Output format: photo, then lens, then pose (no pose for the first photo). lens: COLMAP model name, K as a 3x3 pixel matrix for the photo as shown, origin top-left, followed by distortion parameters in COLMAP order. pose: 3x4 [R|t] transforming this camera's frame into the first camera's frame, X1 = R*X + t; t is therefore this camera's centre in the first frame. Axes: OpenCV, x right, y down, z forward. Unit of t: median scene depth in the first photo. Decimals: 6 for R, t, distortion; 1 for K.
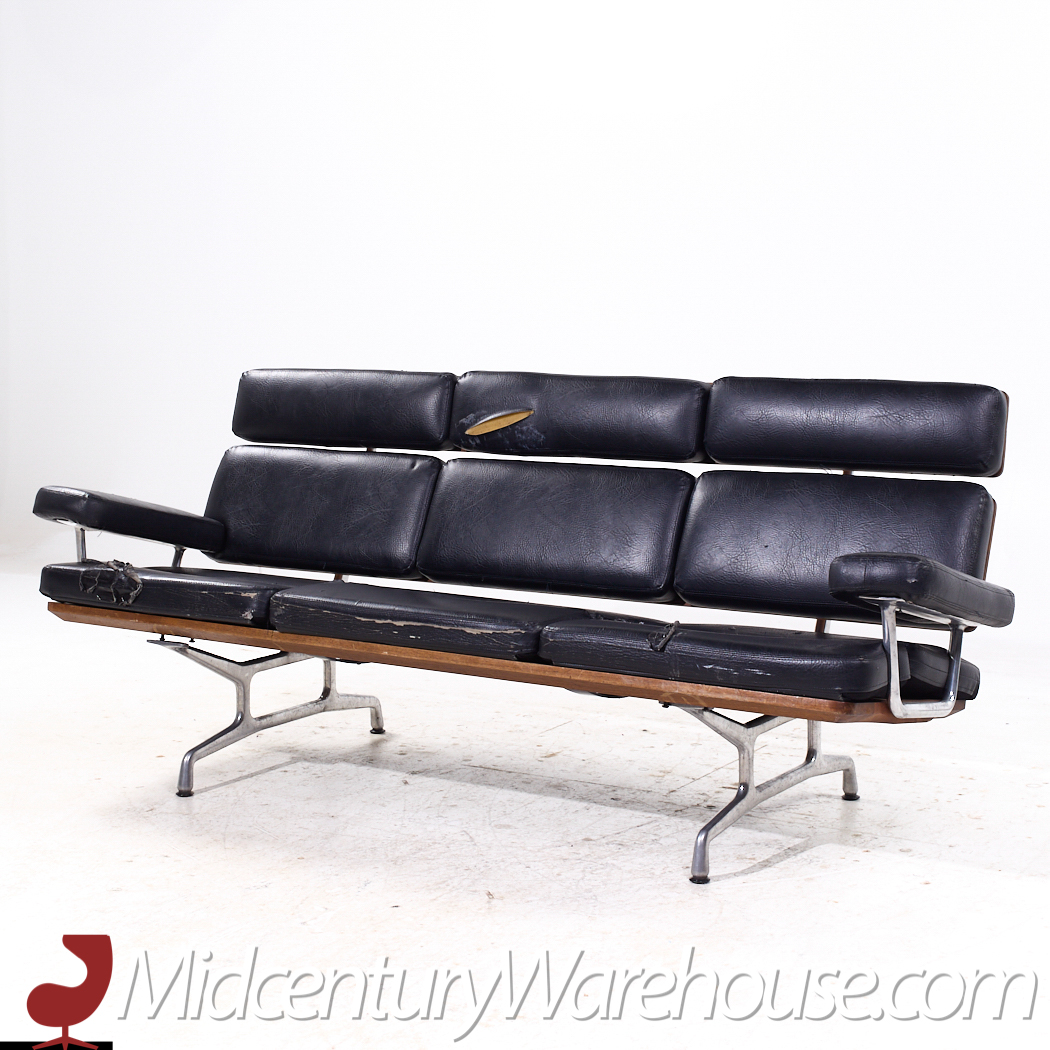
lens RADIAL K [[2060.6, 0, 524.9], [0, 2060.6, 652.9], [0, 0, 1]] dist [-0.062707, -0.347795]
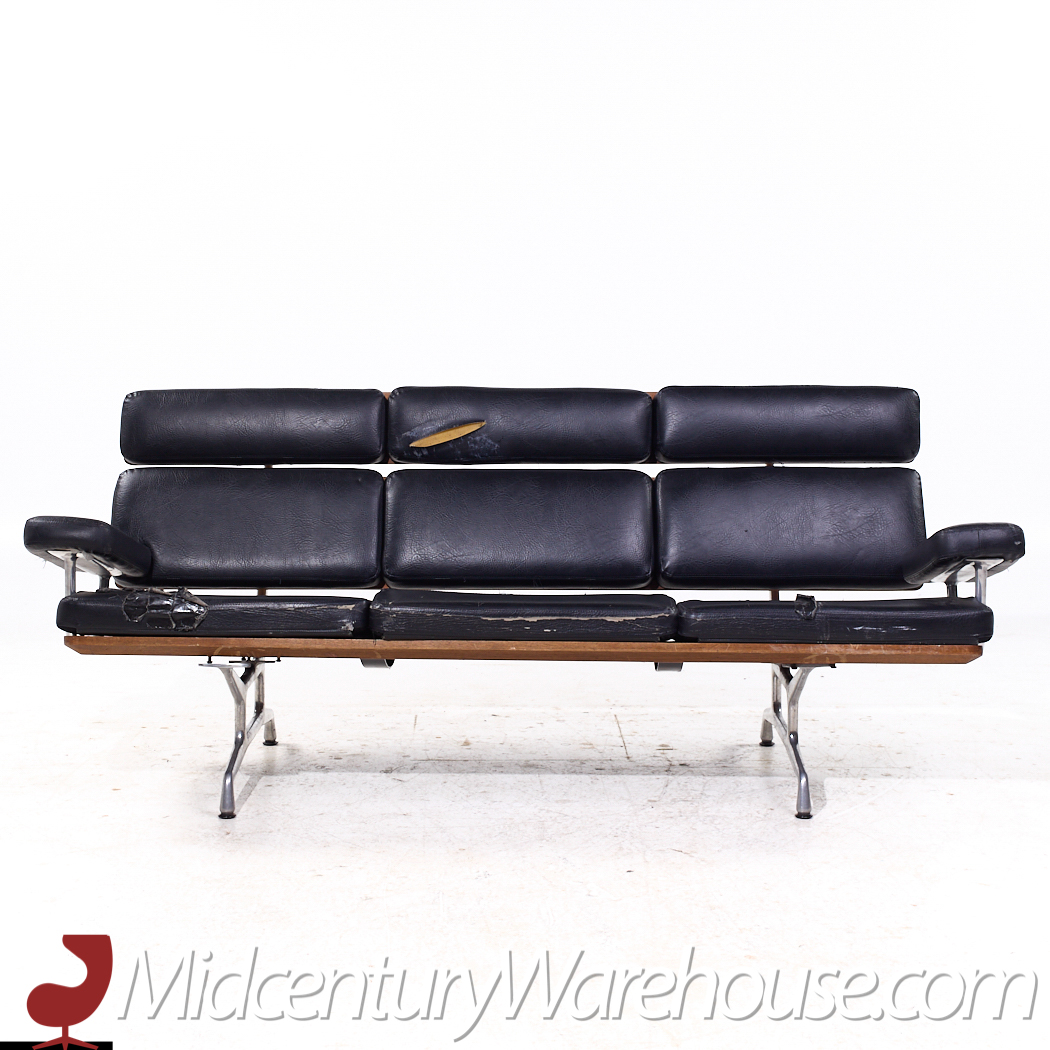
lens RADIAL K [[2139.1, 0, 525.0], [0, 2139.1, 525.0], [0, 0, 1]] dist [0.013670, -0.196072]
pose [[0.858260, -0.058601, 0.509858, -0.578602], [0.091763, 0.994973, -0.040109, -0.017189], [-0.504944, 0.081210, 0.859323, 0.025244]]
